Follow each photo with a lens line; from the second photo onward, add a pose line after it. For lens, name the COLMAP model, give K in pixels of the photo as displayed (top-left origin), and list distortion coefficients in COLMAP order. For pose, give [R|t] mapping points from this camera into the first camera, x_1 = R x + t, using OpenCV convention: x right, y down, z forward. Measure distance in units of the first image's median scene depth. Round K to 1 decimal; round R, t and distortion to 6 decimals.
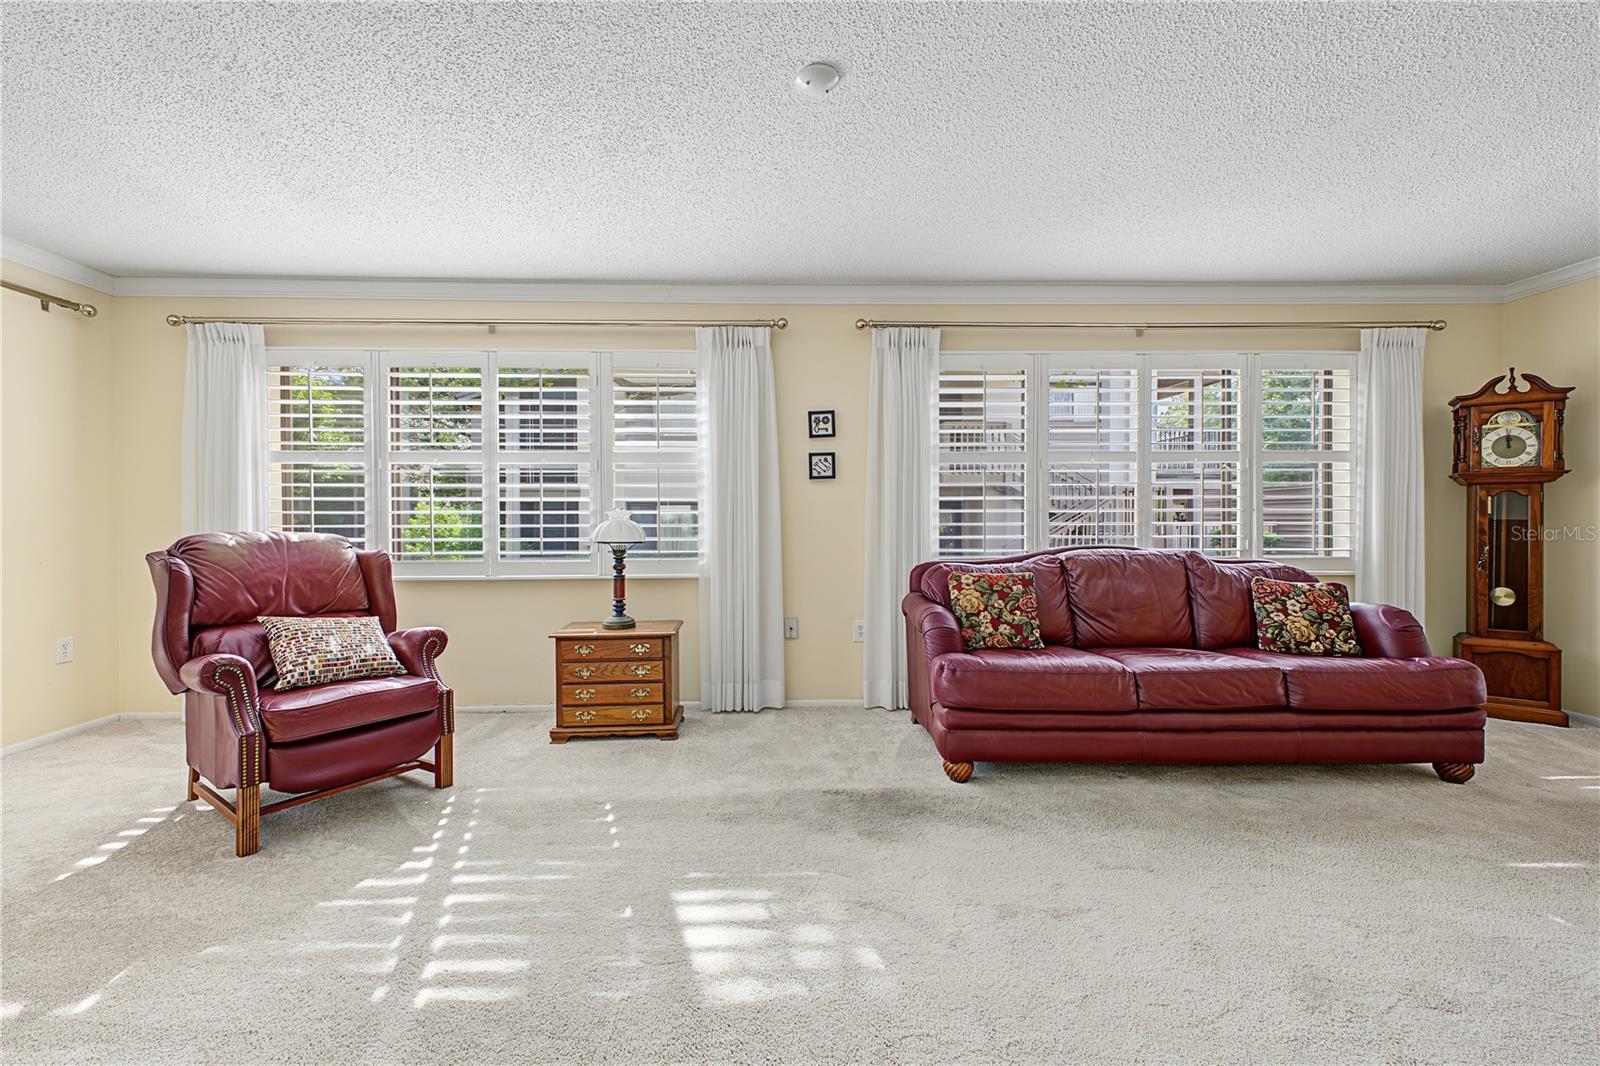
lens RADIAL K [[661.8, 0, 768.1], [0, 661.8, 530.7], [0, 0, 1]] dist [0.011776, -0.000202]
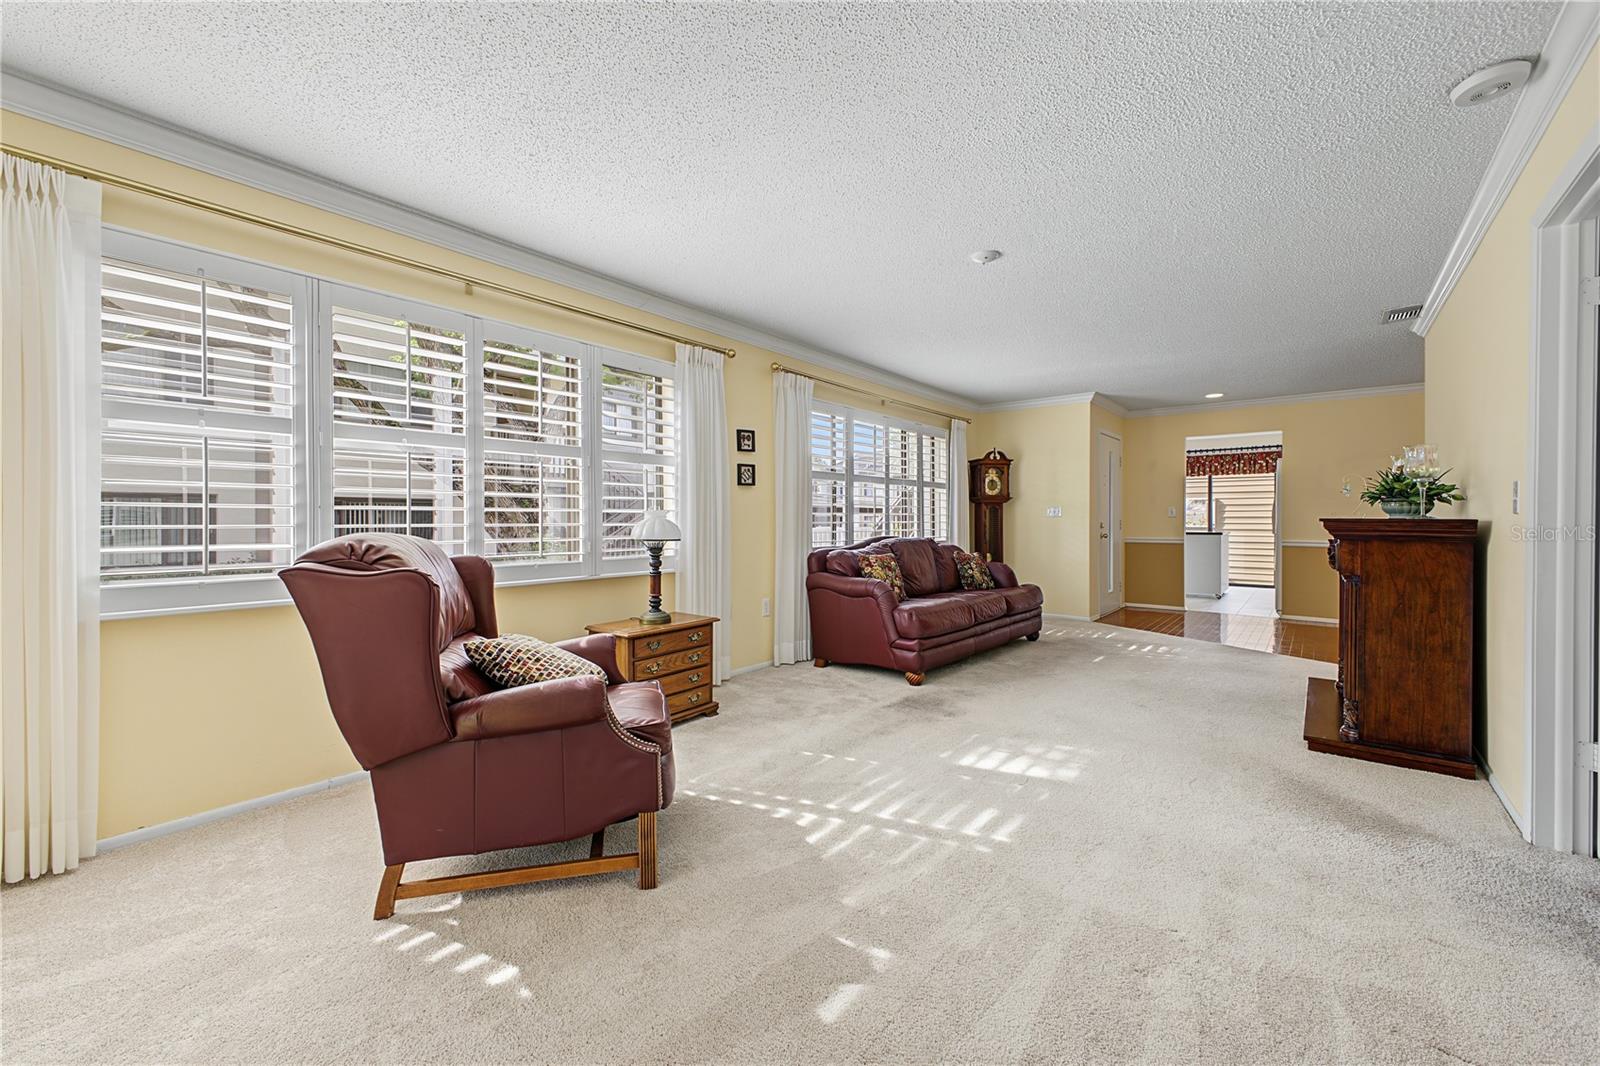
lens RADIAL K [[634.3, 0, 803.5], [0, 634.3, 530.1], [0, 0, 1]] dist [0.019631, -0.005779]
pose [[0.651282, -0.009359, 0.758778, -0.866960], [0.008096, 0.999953, 0.005385, -0.001856], [-0.758793, 0.002636, 0.651327, 0.183849]]
